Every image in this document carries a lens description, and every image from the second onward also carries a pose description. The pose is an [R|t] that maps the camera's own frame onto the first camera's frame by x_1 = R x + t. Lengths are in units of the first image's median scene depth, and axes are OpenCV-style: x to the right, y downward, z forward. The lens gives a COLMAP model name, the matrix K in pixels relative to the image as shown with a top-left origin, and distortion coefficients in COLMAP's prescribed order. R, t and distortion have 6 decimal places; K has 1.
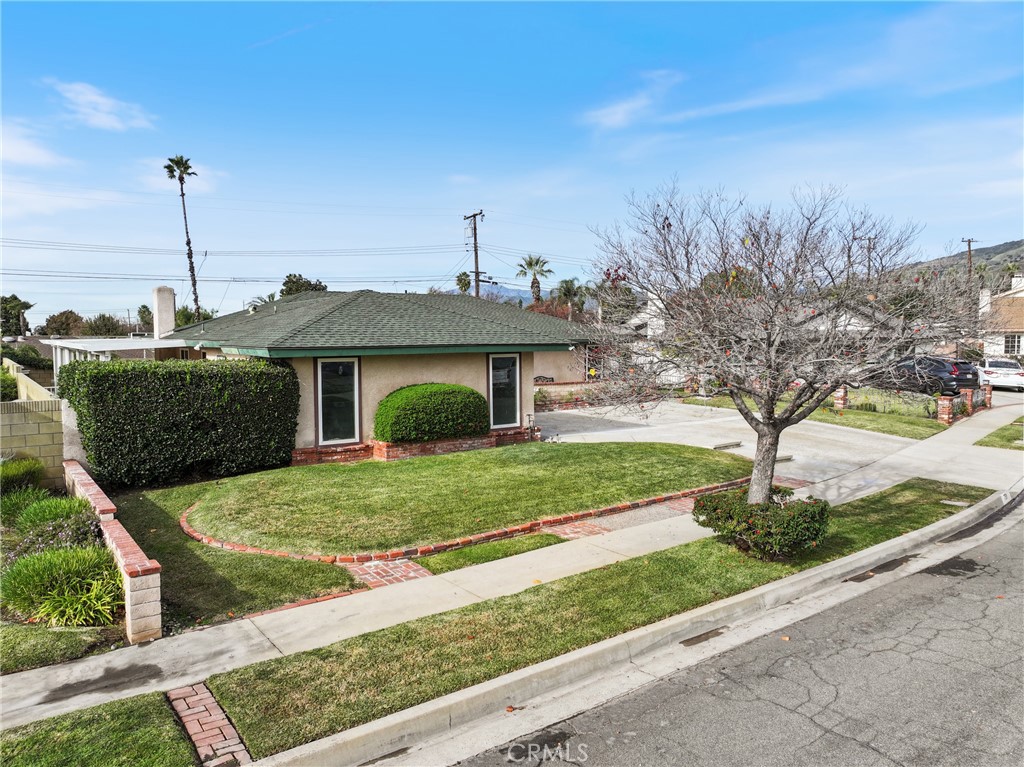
lens RADIAL K [[739.1, 0, 519.8], [0, 739.1, 381.8], [0, 0, 1]] dist [0.003872, 0.002926]
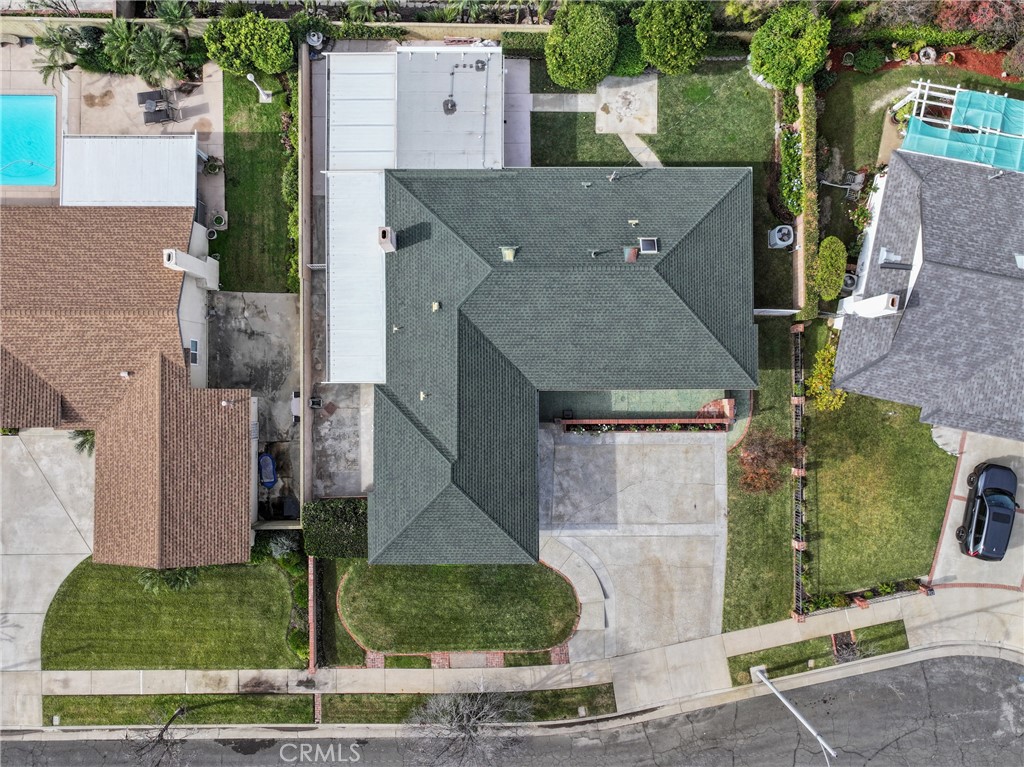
lens RADIAL K [[721.7, 0, 506.1], [0, 721.7, 381.7], [0, 0, 1]] dist [0.000872, 0.009183]
pose [[0.807153, 0.590286, -0.008167, -0.230343], [-0.042015, 0.071239, 0.996574, -1.820539], [0.588846, -0.804044, 0.082302, 1.149415]]
